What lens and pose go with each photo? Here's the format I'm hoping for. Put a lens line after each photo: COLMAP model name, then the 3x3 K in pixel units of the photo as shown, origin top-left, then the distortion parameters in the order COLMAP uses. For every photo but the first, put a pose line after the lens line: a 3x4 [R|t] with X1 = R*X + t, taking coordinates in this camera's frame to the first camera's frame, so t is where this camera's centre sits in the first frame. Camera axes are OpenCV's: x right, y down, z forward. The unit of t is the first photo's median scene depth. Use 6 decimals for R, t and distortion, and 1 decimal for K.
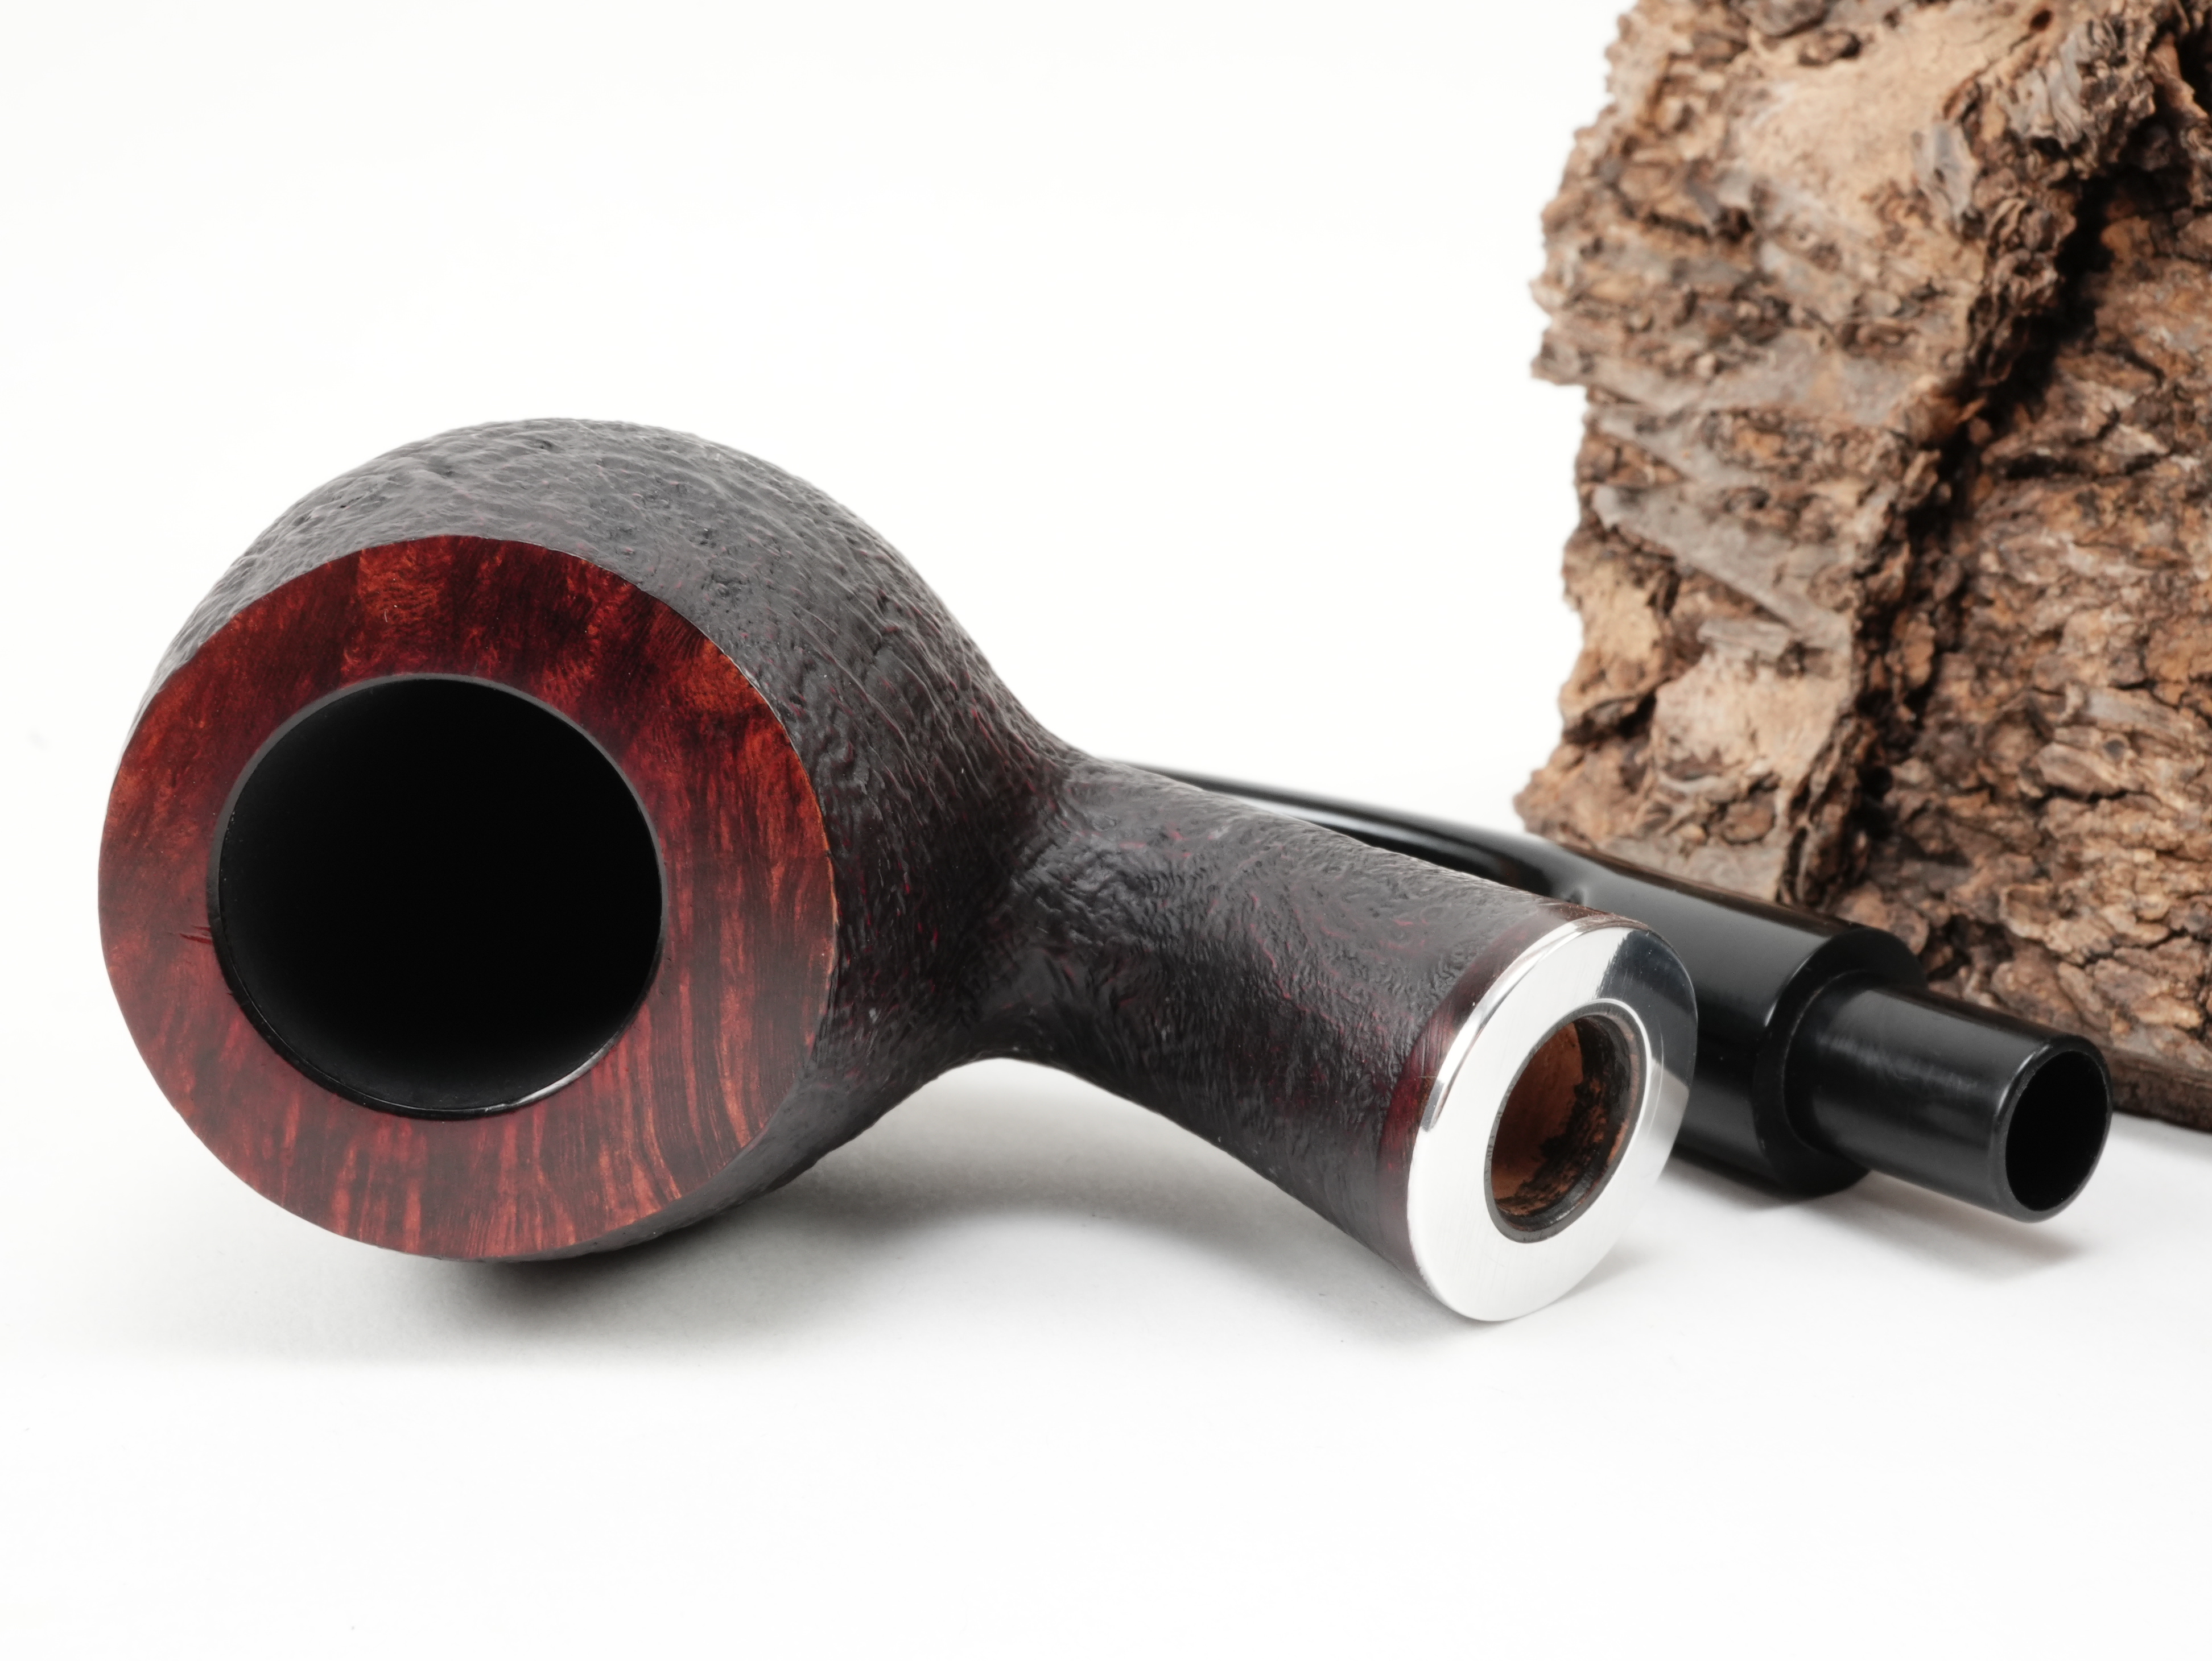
lens RADIAL K [[3142.9, 0, 1110.5], [0, 3142.9, 819.1], [0, 0, 1]] dist [-0.019943, 0.068576]
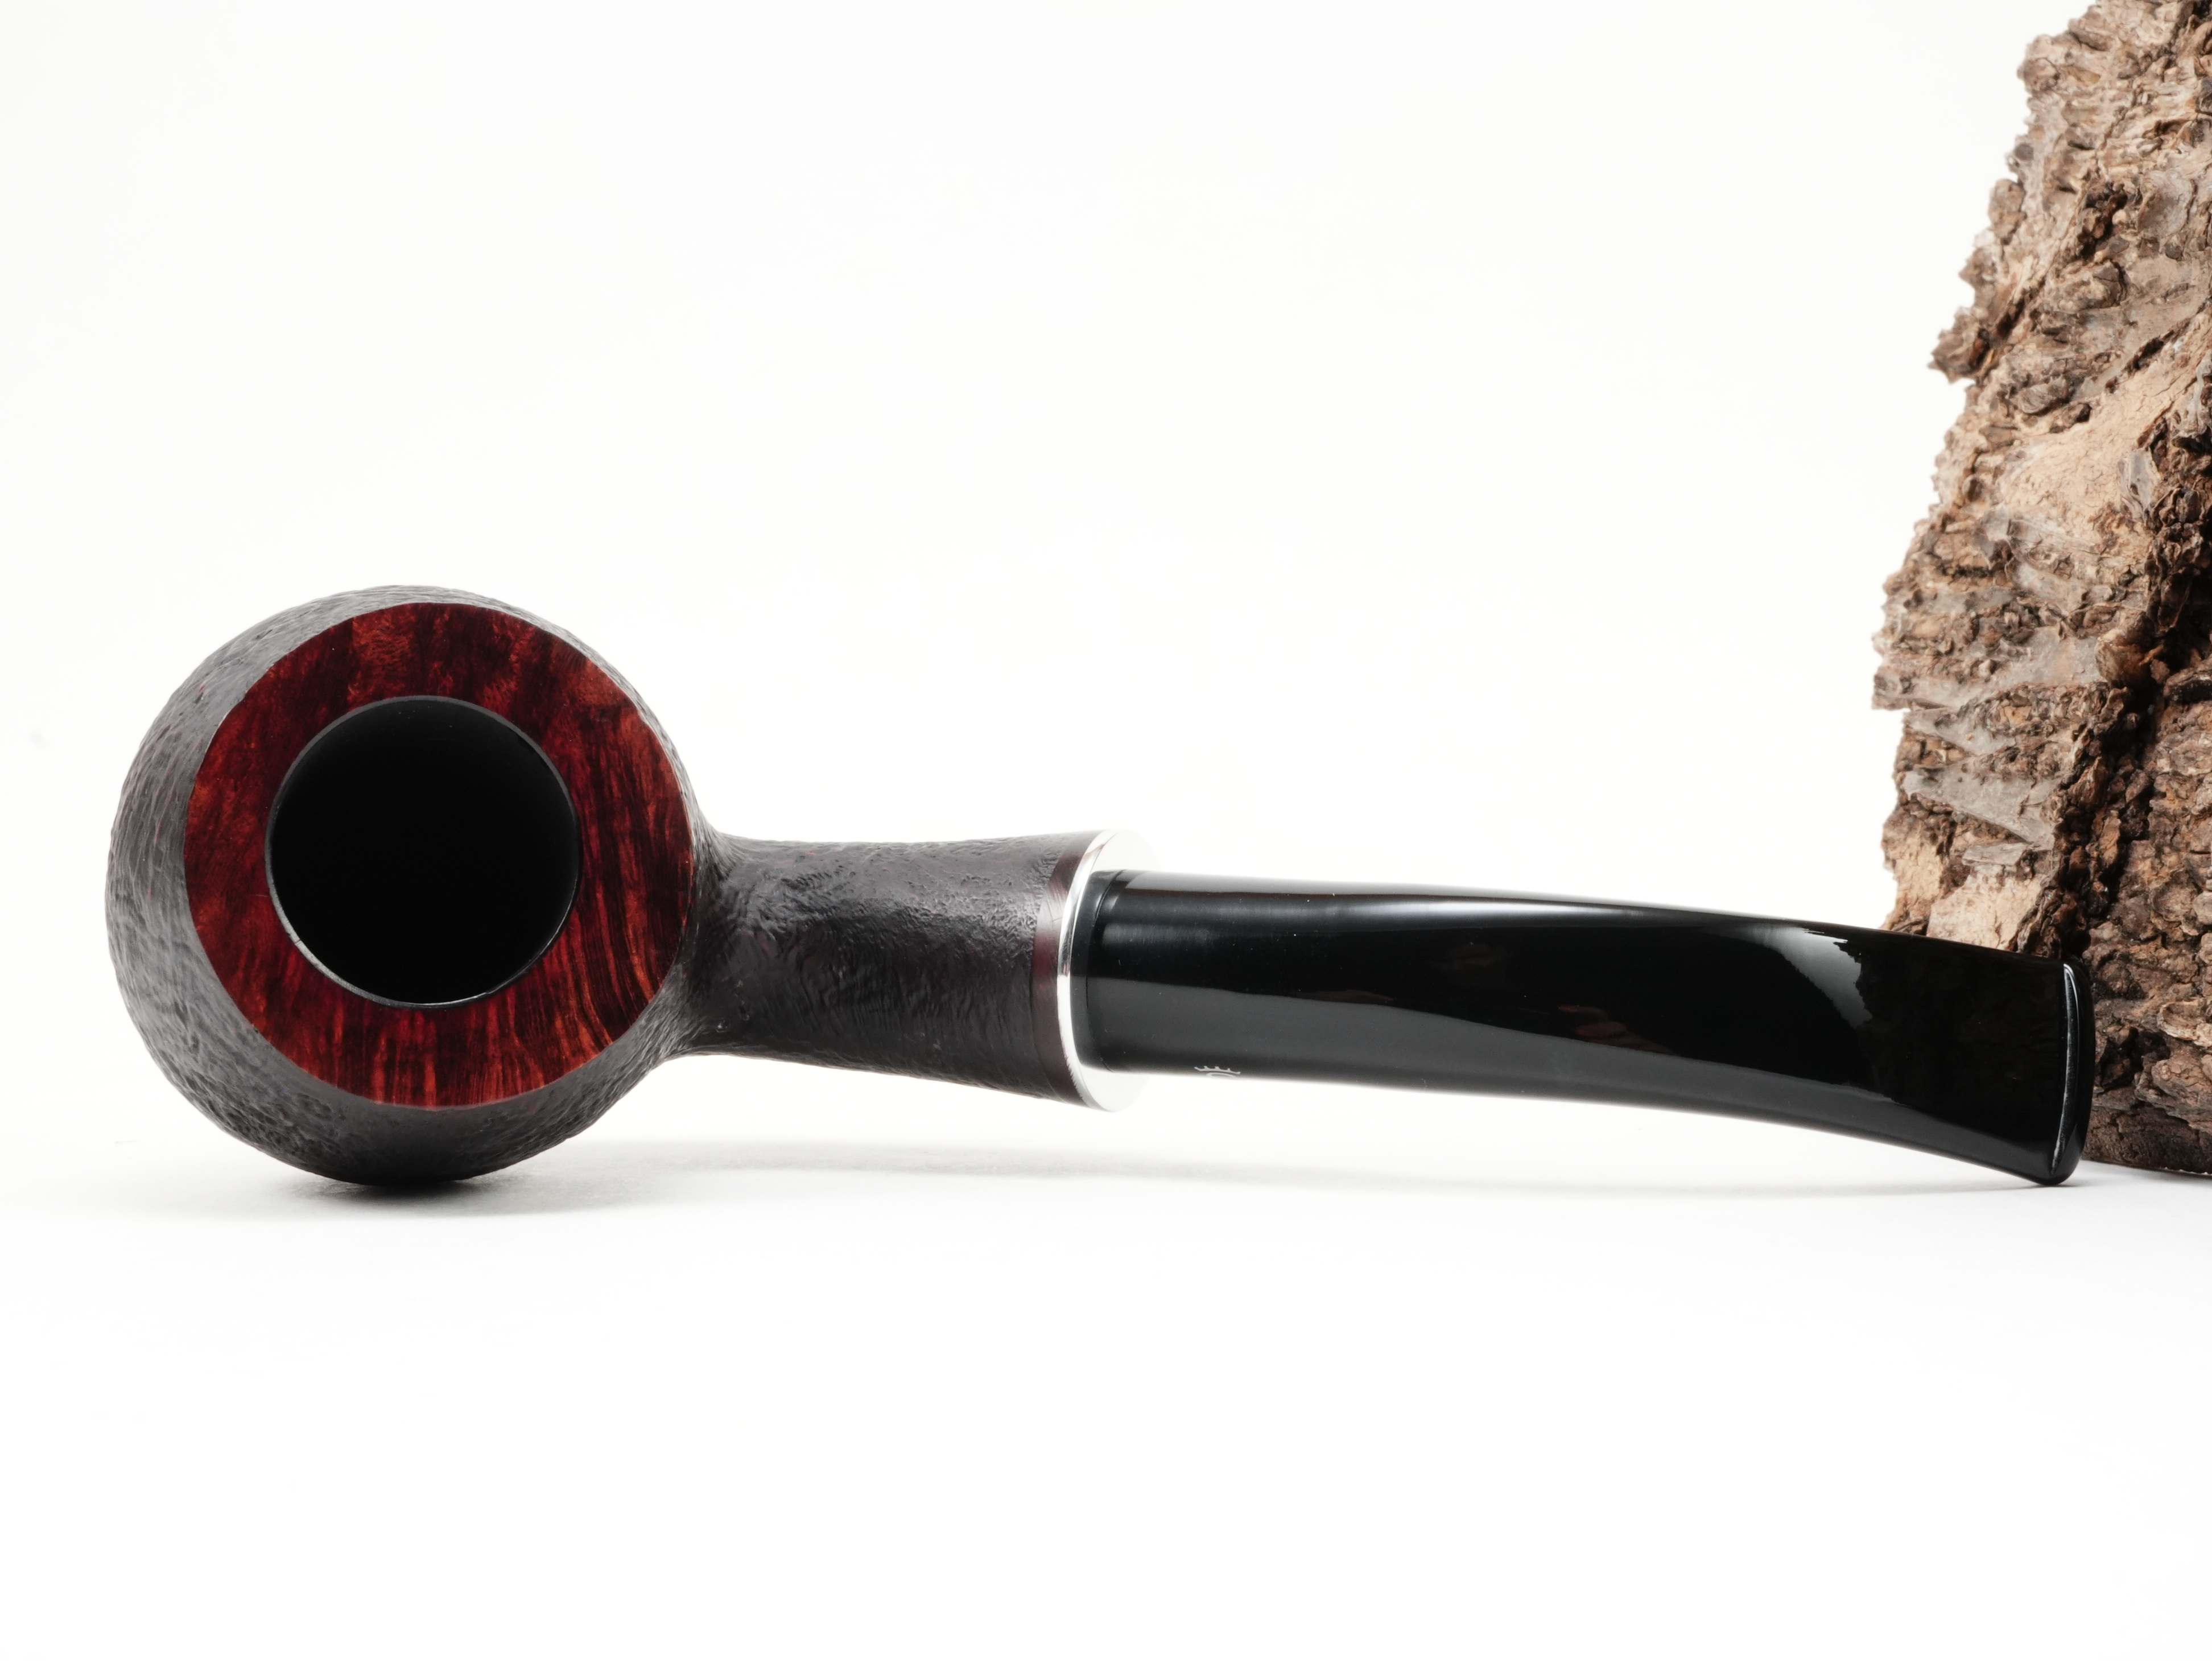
lens RADIAL K [[3142.9, 0, 1110.5], [0, 3142.9, 819.1], [0, 0, 1]] dist [-0.019943, 0.068576]
pose [[0.964659, -0.023818, -0.262423, 0.201580], [-0.041404, 0.969834, -0.240224, 0.253439], [0.260229, 0.242600, 0.934573, -0.265944]]
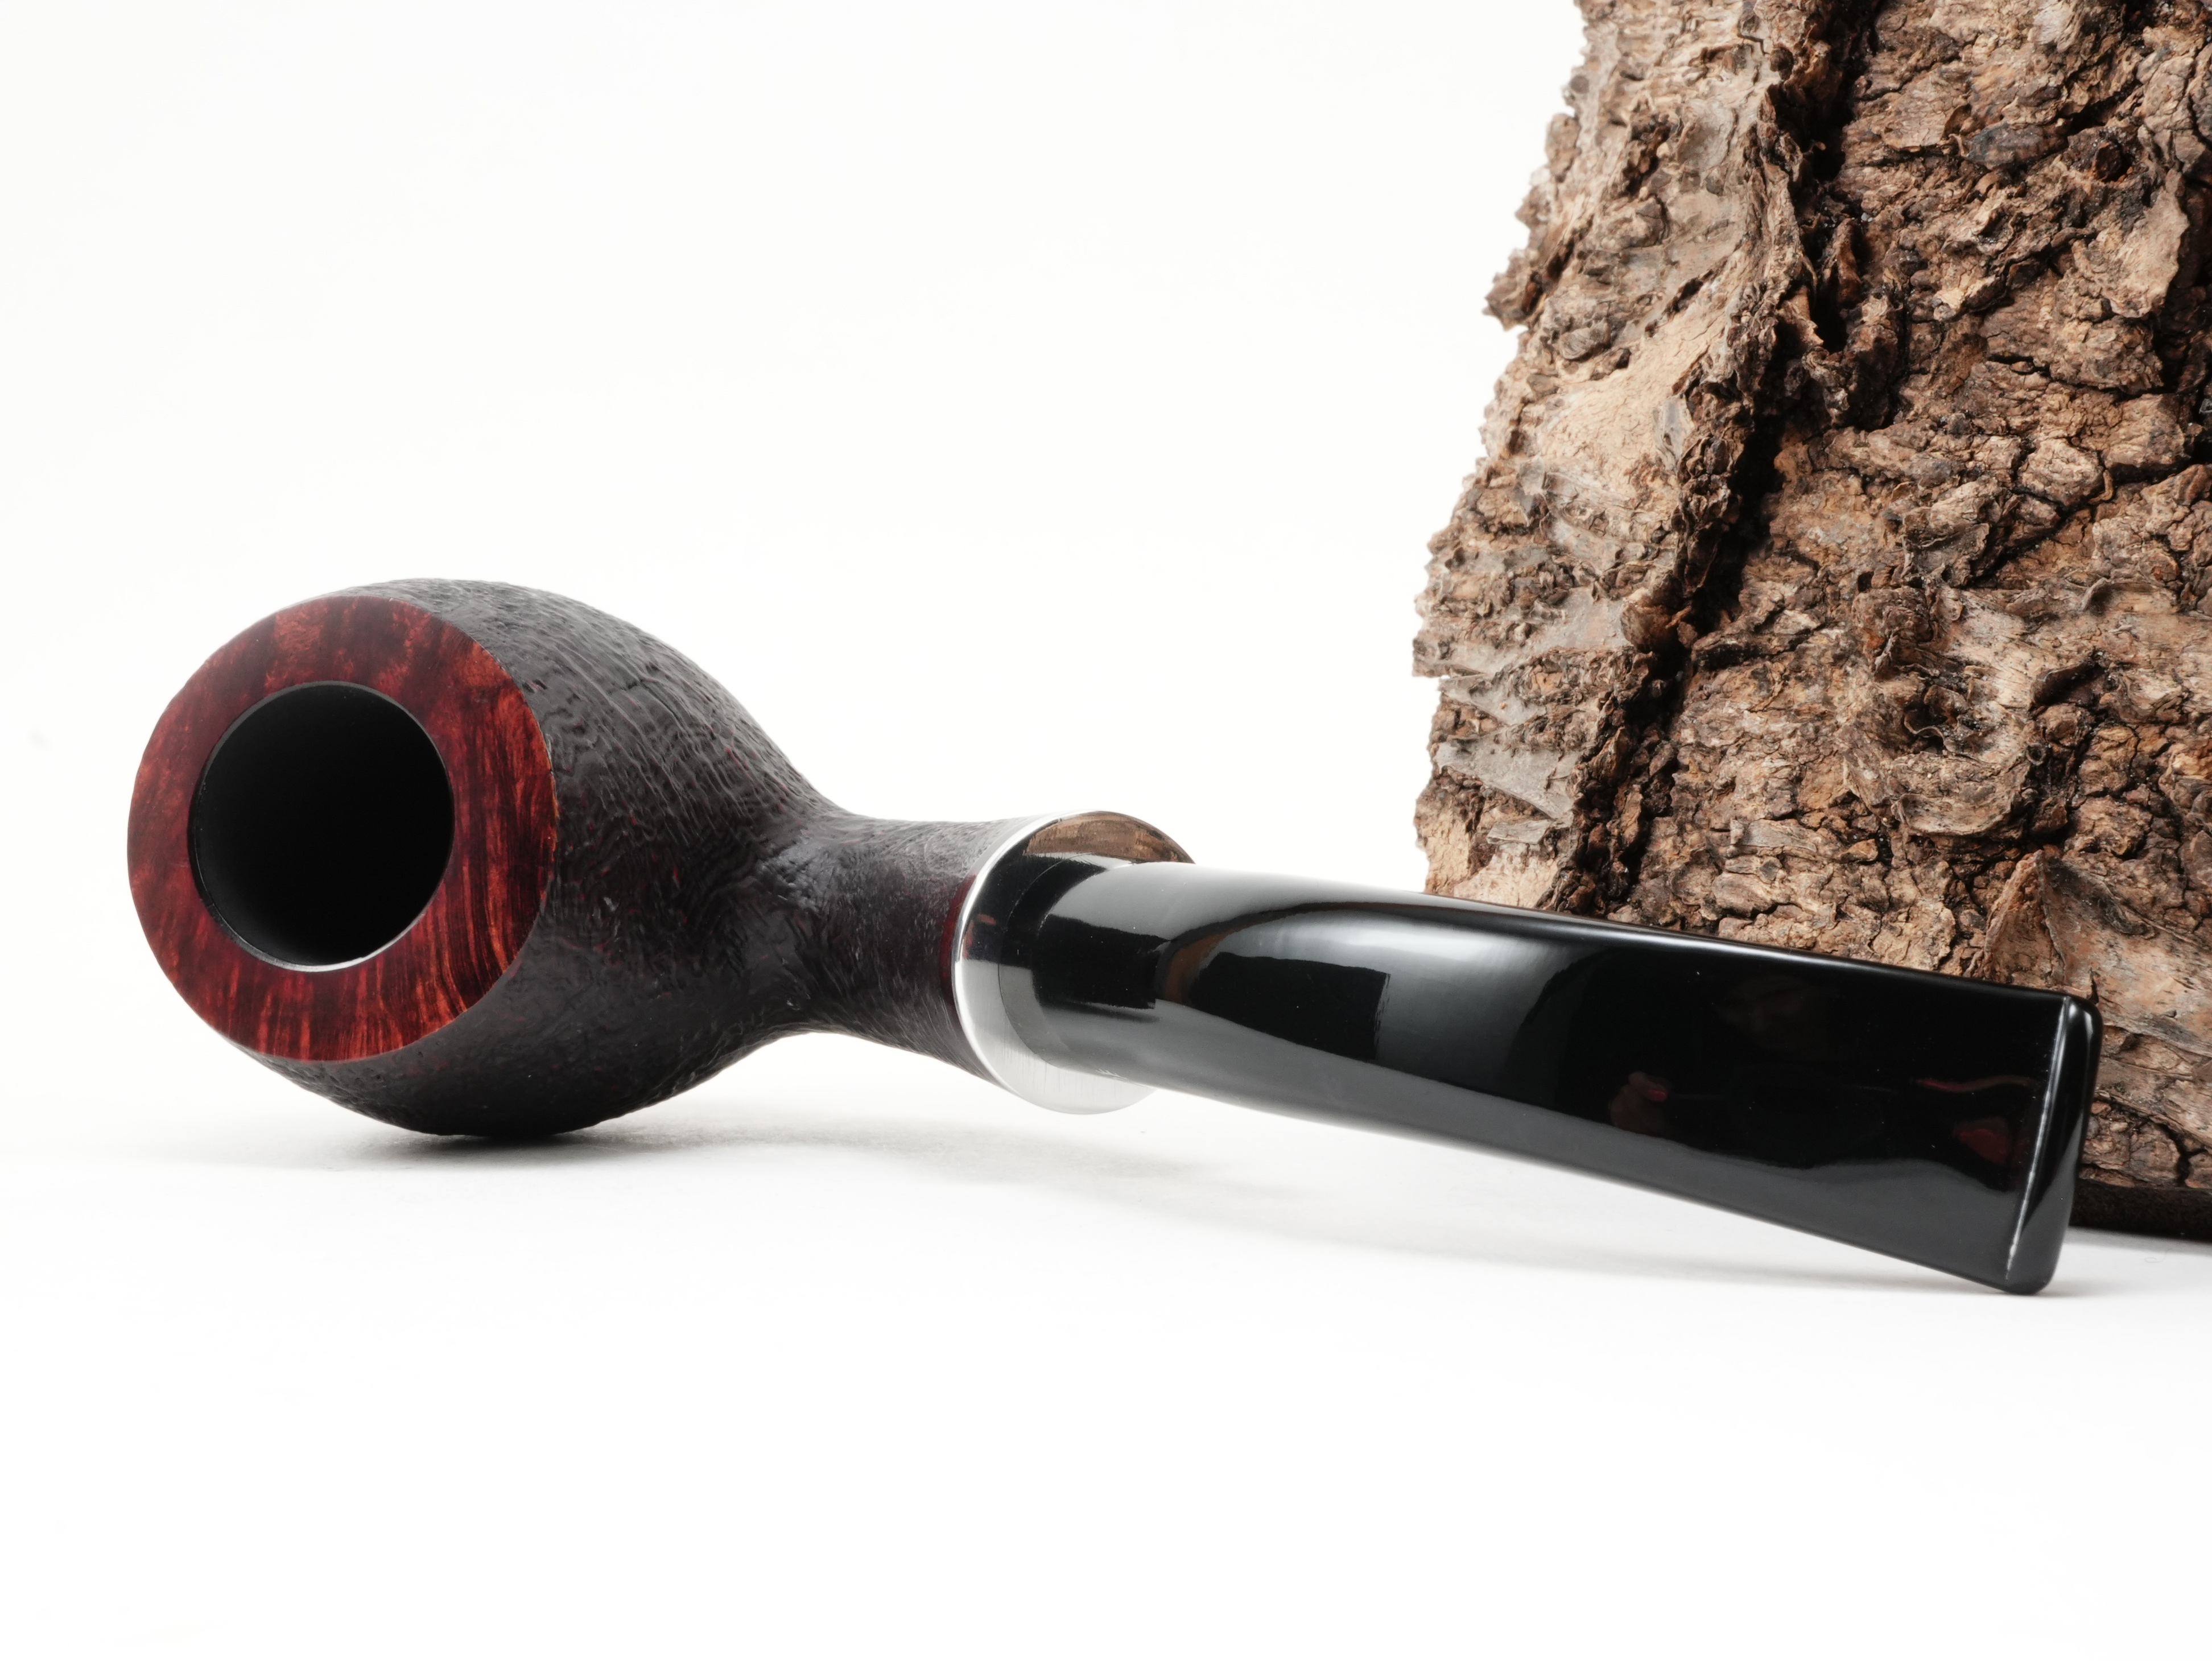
lens RADIAL K [[3142.9, 0, 1110.5], [0, 3142.9, 819.1], [0, 0, 1]] dist [-0.019943, 0.068576]
pose [[0.984526, -0.021386, -0.173929, 0.269143], [-0.020448, 0.971725, -0.235227, 0.221786], [0.174042, 0.235144, 0.956251, -0.132059]]
